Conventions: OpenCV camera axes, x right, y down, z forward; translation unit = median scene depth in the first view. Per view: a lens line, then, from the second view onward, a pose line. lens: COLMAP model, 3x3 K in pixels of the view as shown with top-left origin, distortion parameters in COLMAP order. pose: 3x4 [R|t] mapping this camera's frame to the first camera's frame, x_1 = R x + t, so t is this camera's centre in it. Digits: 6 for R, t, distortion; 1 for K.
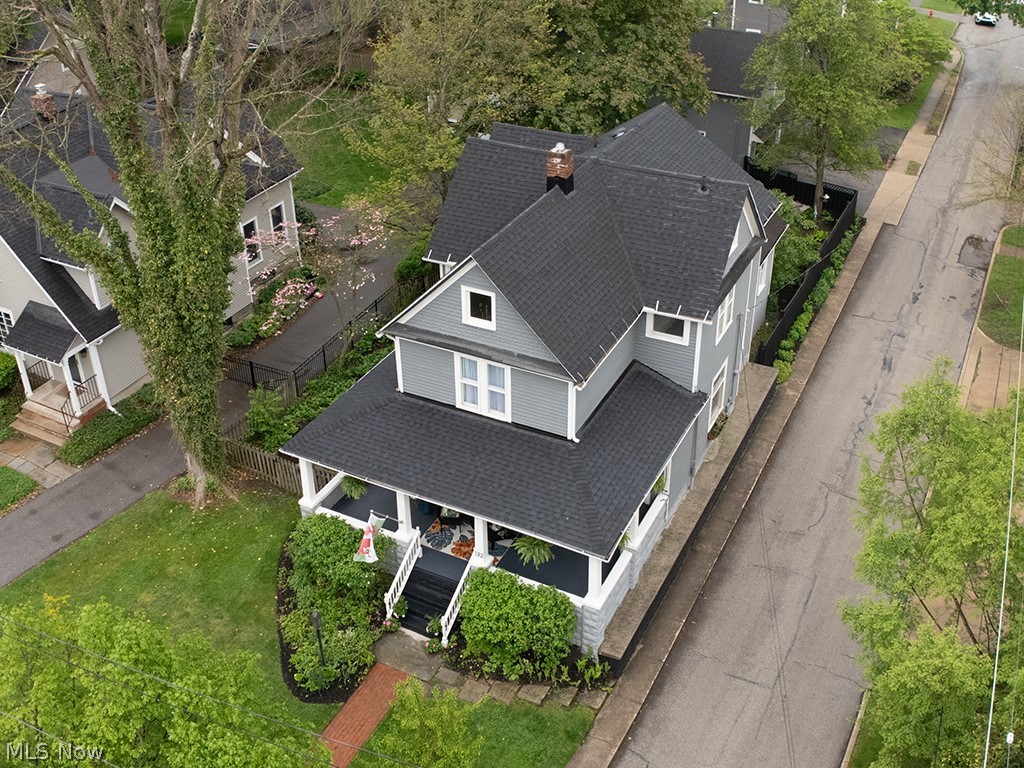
lens RADIAL K [[1005.5, 0, 513.6], [0, 1005.5, 352.1], [0, 0, 1]] dist [-0.141532, -0.004701]
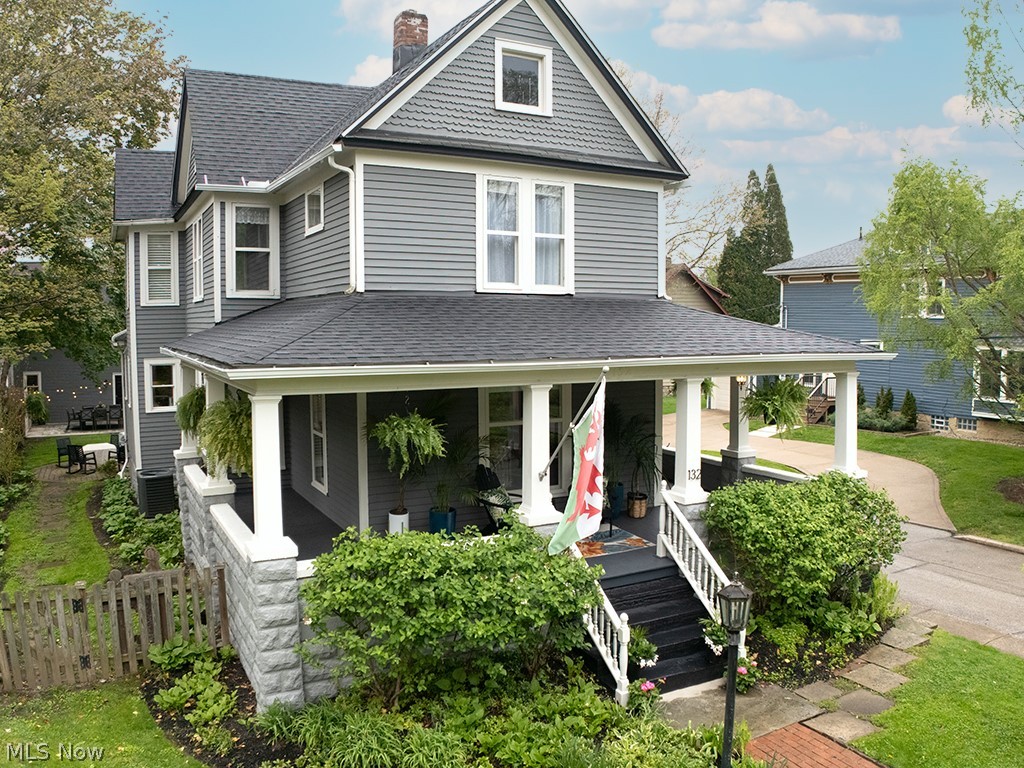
lens RADIAL K [[823.8, 0, 512.0], [0, 823.8, 384.0], [0, 0, 1]] dist [-0.169399, -0.004374]
pose [[0.569959, -0.051827, 0.820037, -0.431397], [0.408977, 0.883495, -0.228418, 0.217957], [-0.712660, 0.465565, 0.524752, 0.822531]]
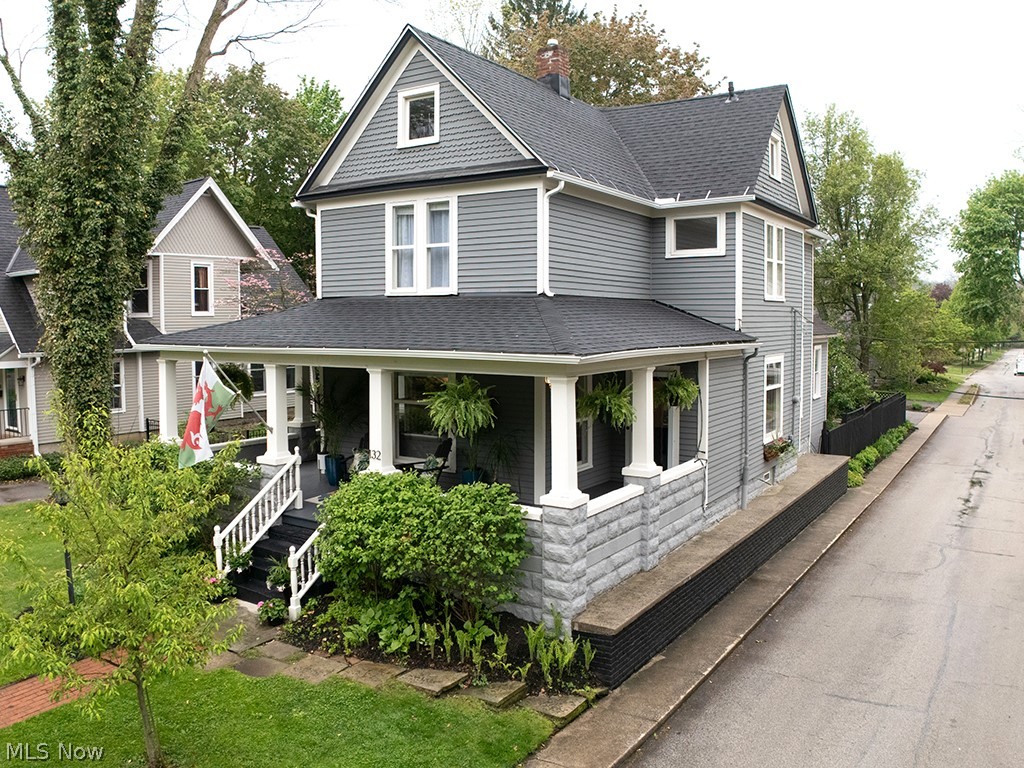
lens RADIAL K [[823.8, 0, 512.0], [0, 823.8, 384.0], [0, 0, 1]] dist [-0.169399, -0.004374]
pose [[0.994735, 0.021174, -0.100274, 0.091663], [-0.062765, 0.899332, -0.432739, 0.365553], [0.081017, 0.436754, 0.895925, 0.561221]]
